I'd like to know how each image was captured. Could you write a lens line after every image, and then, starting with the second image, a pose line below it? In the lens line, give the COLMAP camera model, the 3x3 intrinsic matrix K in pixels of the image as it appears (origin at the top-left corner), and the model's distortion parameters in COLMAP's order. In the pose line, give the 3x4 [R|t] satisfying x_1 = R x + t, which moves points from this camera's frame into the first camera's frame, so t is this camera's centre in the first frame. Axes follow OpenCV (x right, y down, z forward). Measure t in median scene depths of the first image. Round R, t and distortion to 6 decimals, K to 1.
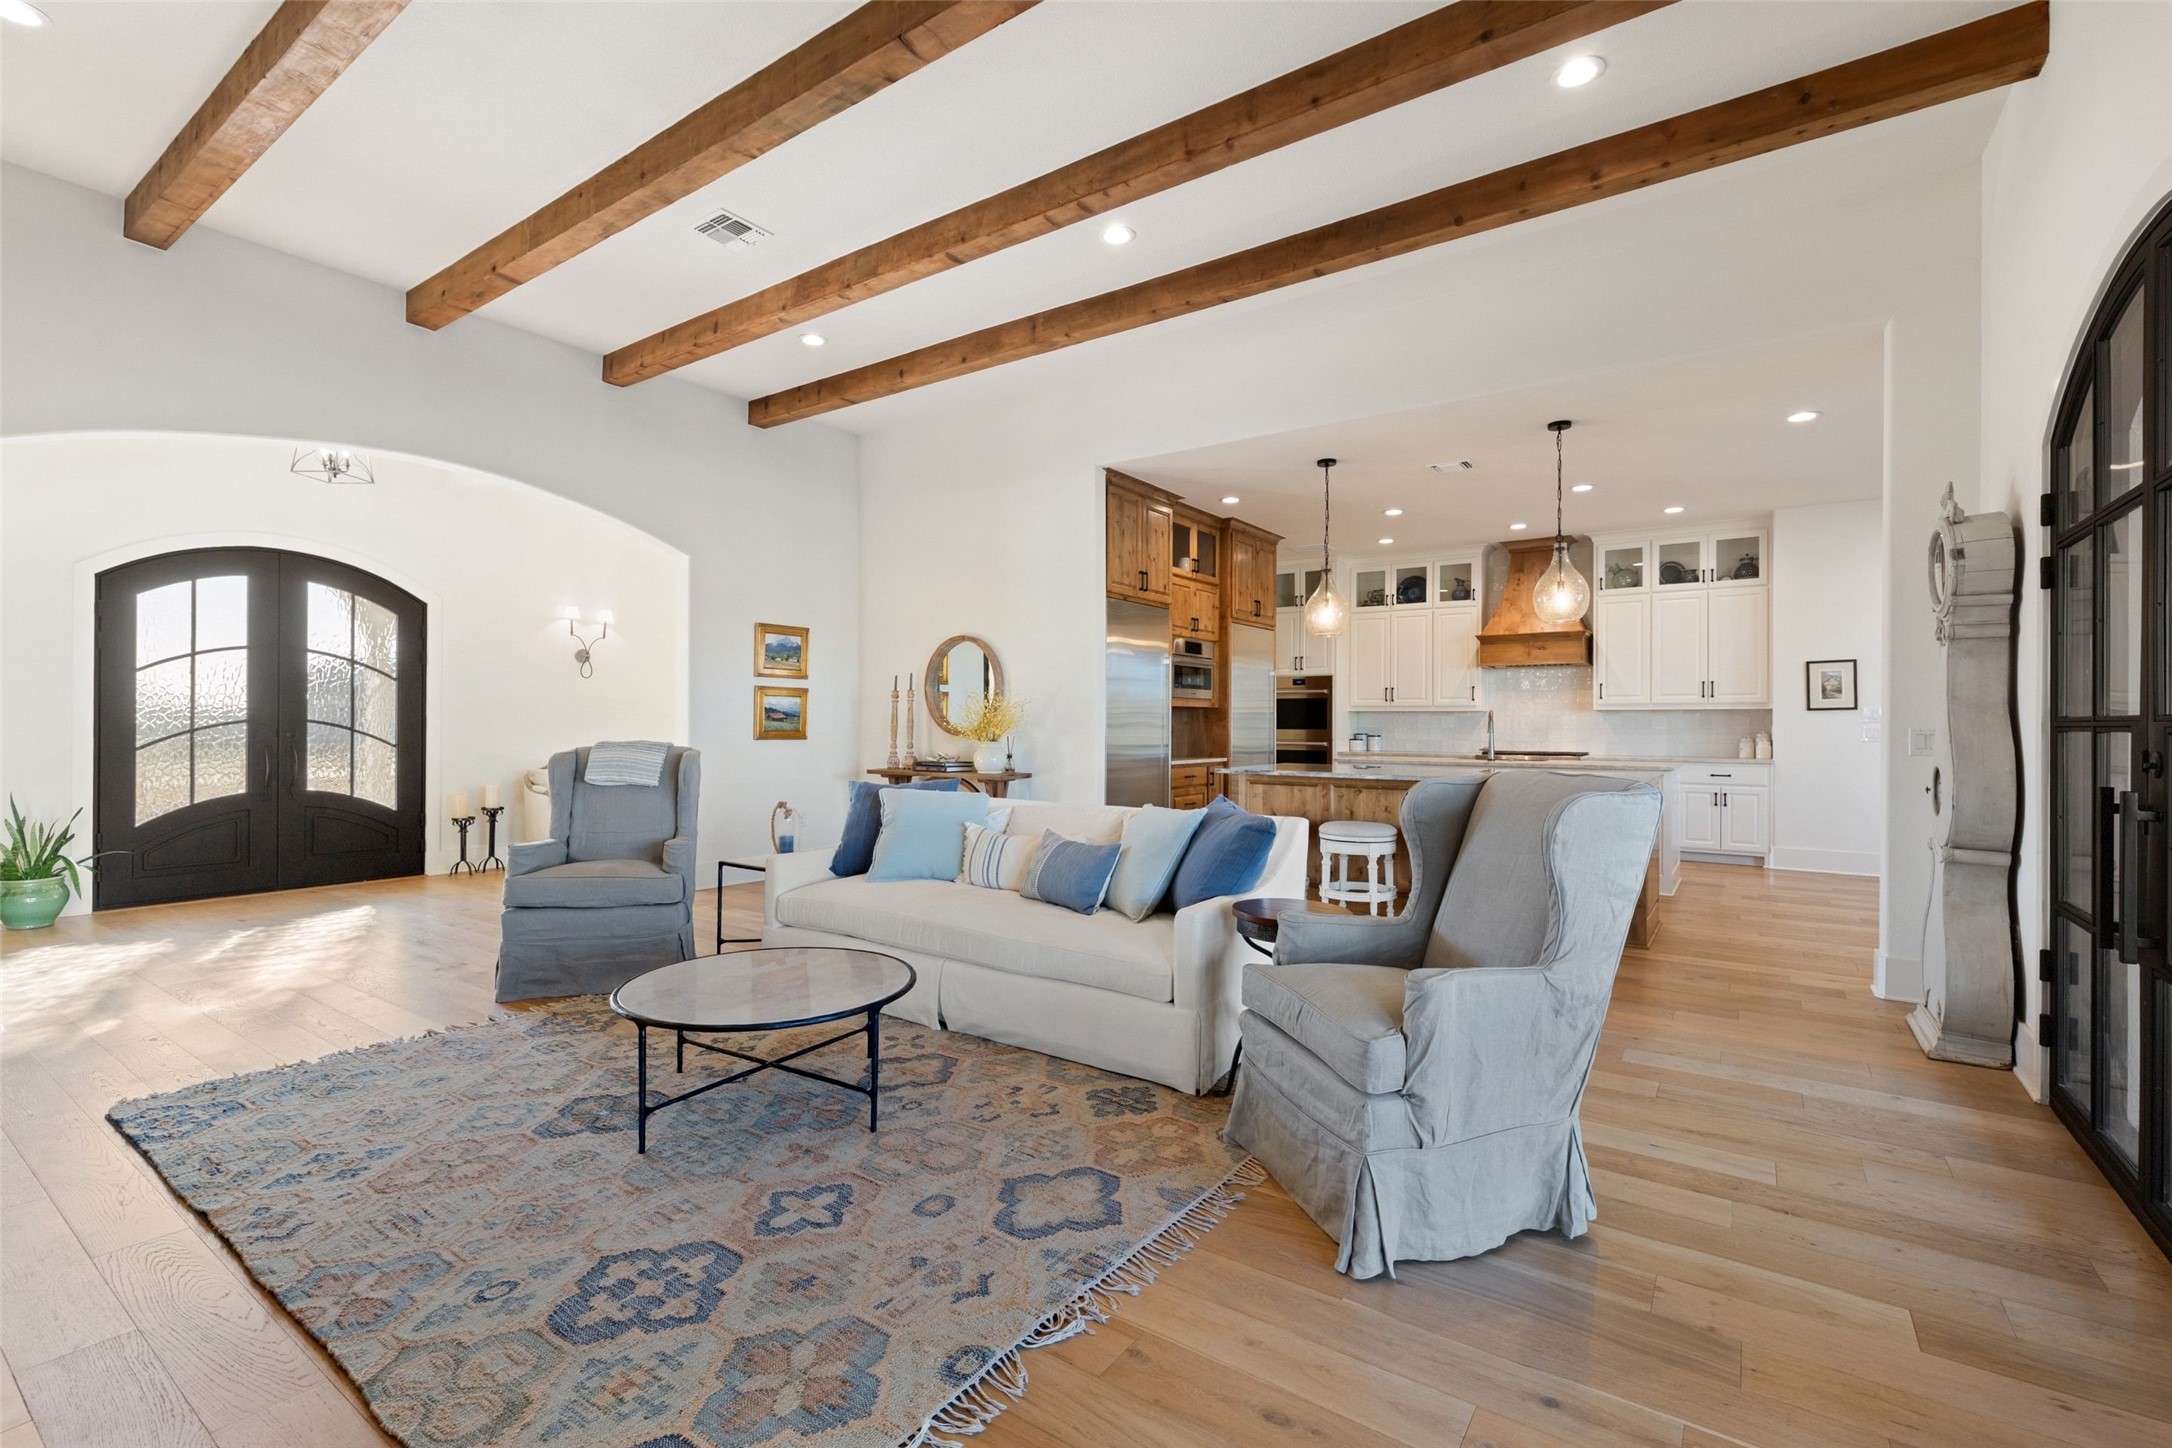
lens RADIAL K [[960.4, 0, 1092.7], [0, 960.4, 713.9], [0, 0, 1]] dist [0.000049, 0.001356]
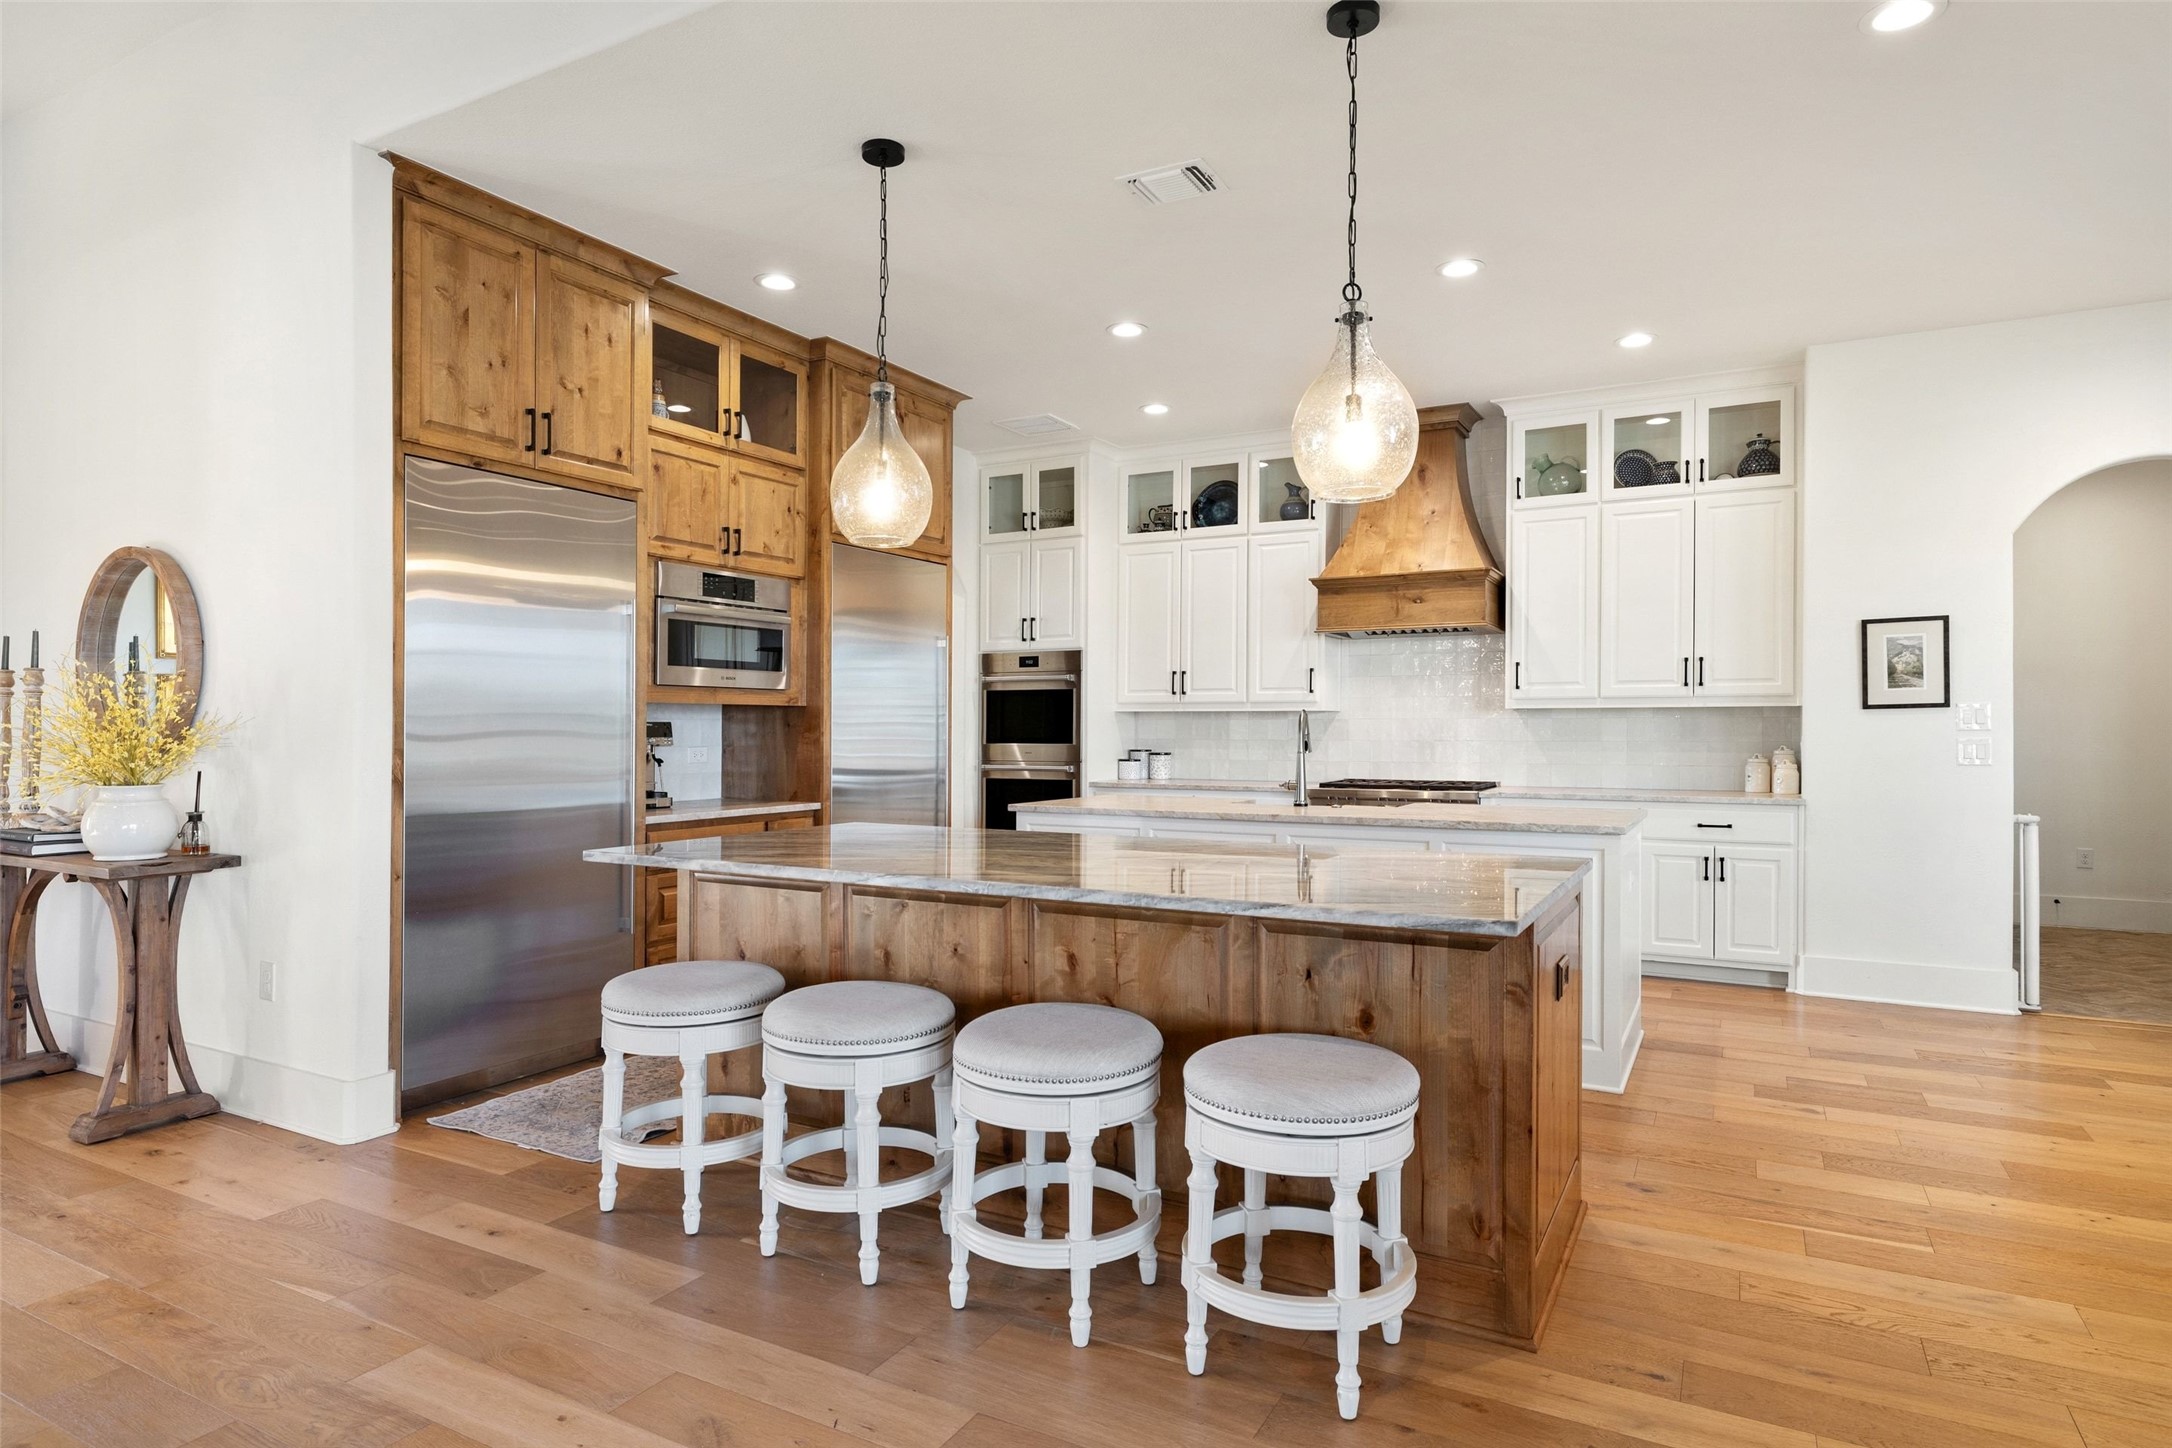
lens RADIAL K [[1200.3, 0, 1093.0], [0, 1200.3, 729.2], [0, 0, 1]] dist [-0.002900, -0.000363]
pose [[0.994714, -0.003889, 0.102612, 0.215238], [0.002612, 0.999917, 0.012577, -0.001756], [-0.102653, -0.012242, 0.994642, 0.332464]]
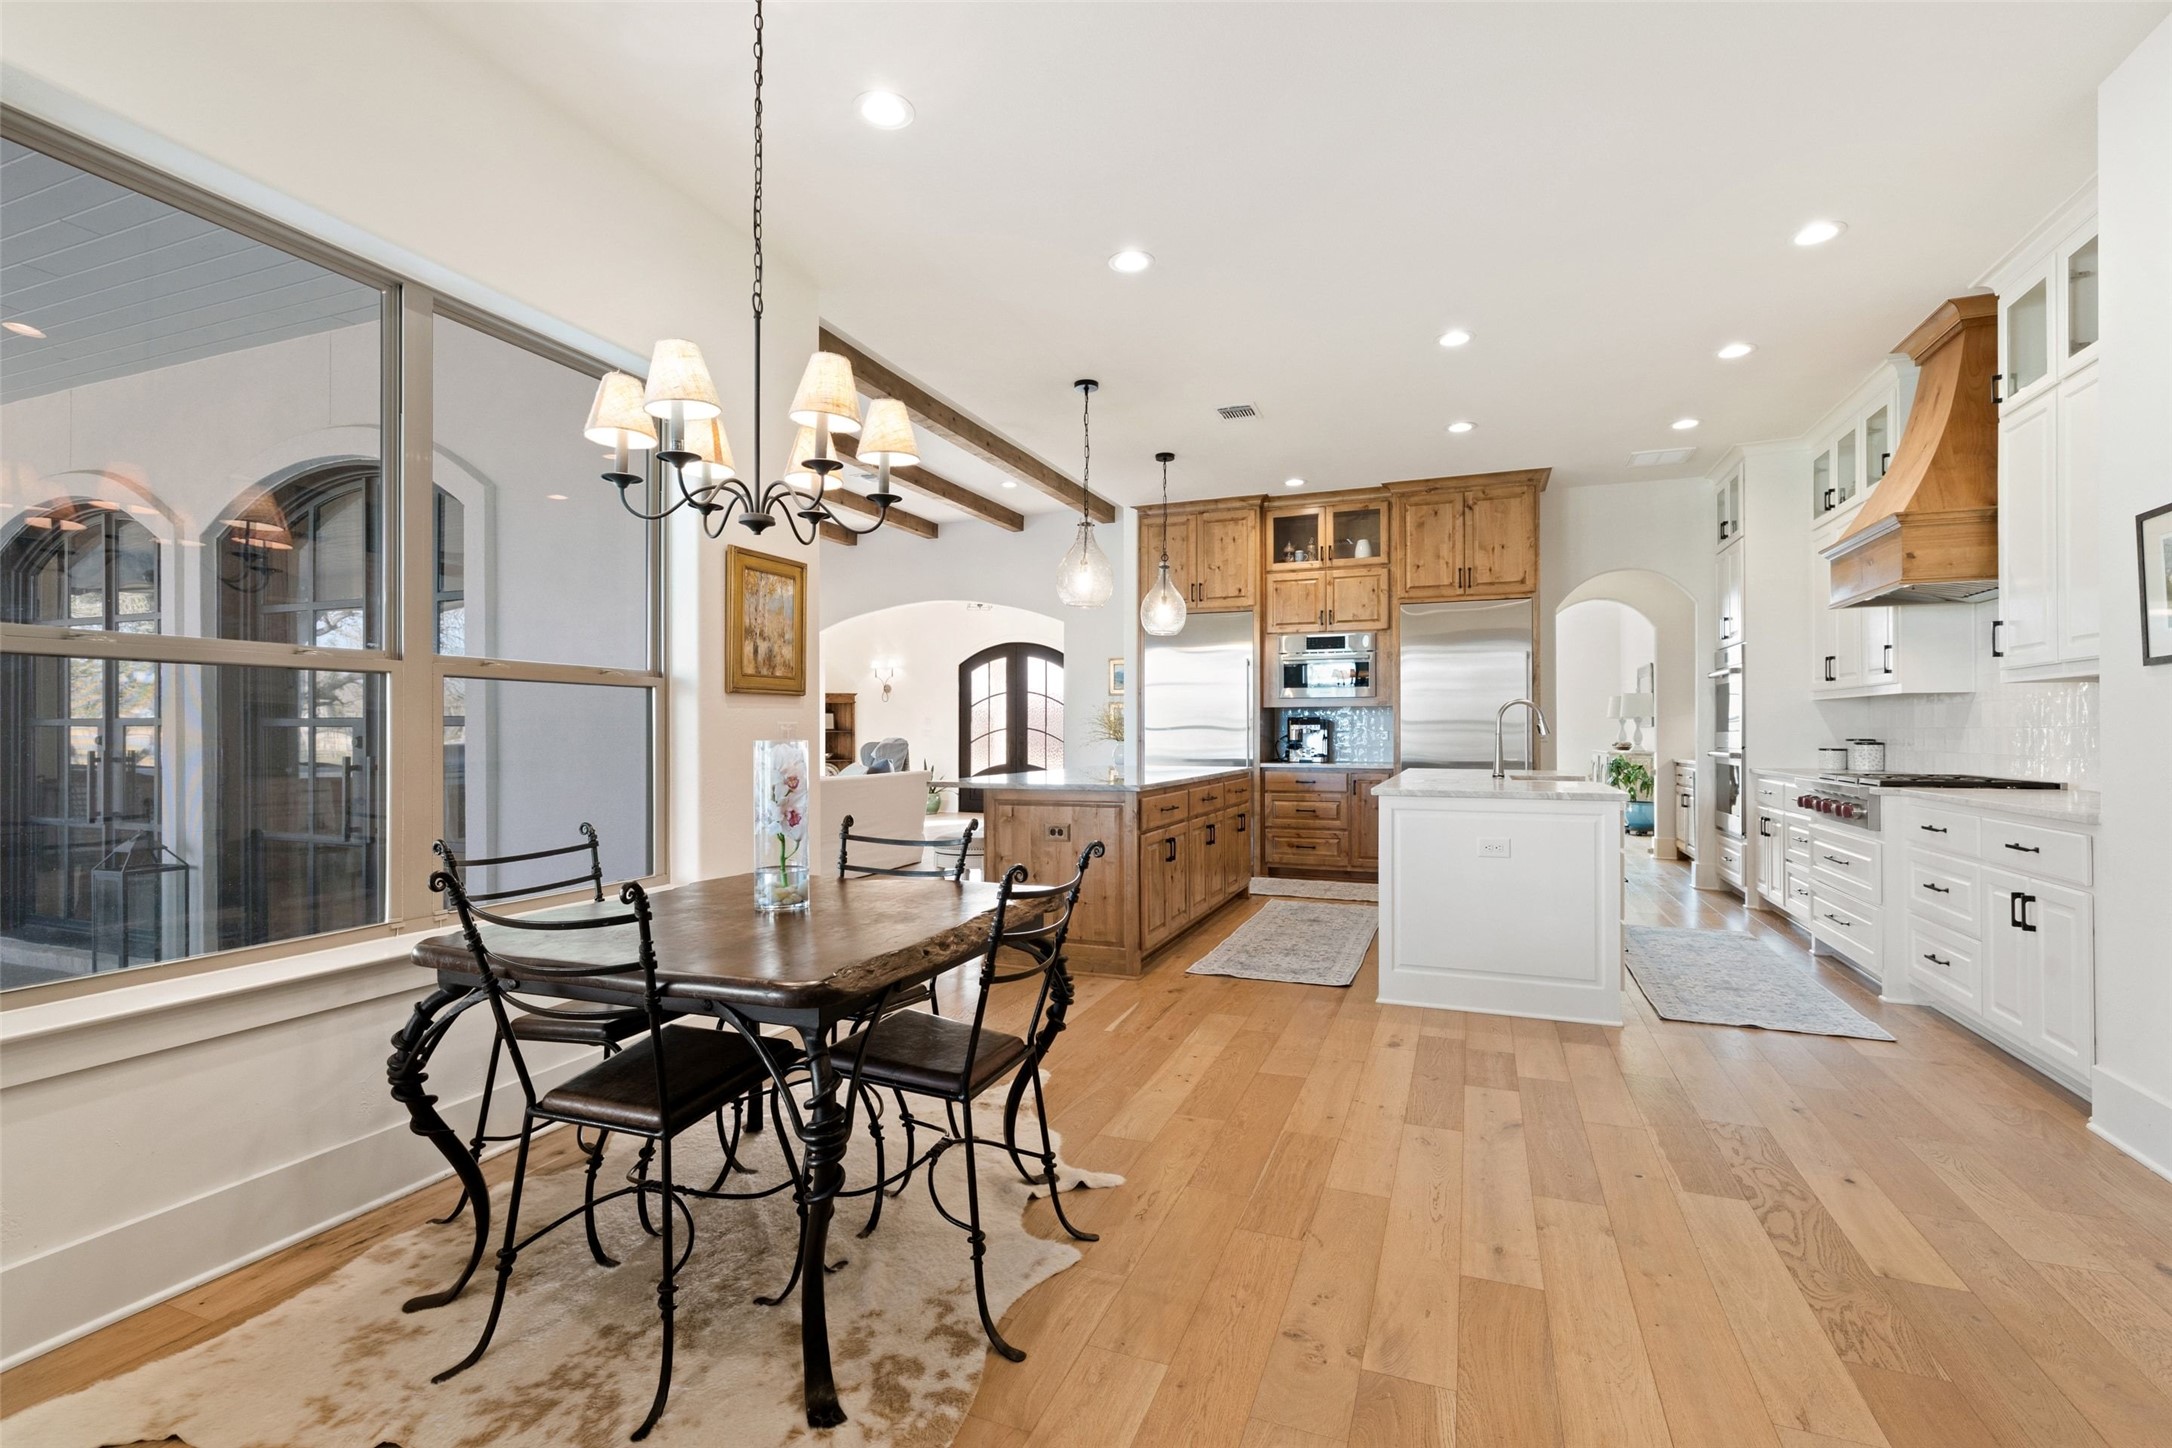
lens RADIAL K [[960.4, 0, 1099.5], [0, 960.4, 725.1], [0, 0, 1]] dist [0.000049, 0.001356]
pose [[0.231822, -0.007649, -0.972728, 0.898194], [0.014098, 0.999890, -0.004503, 0.011768], [0.972656, -0.012670, 0.231905, 0.535295]]
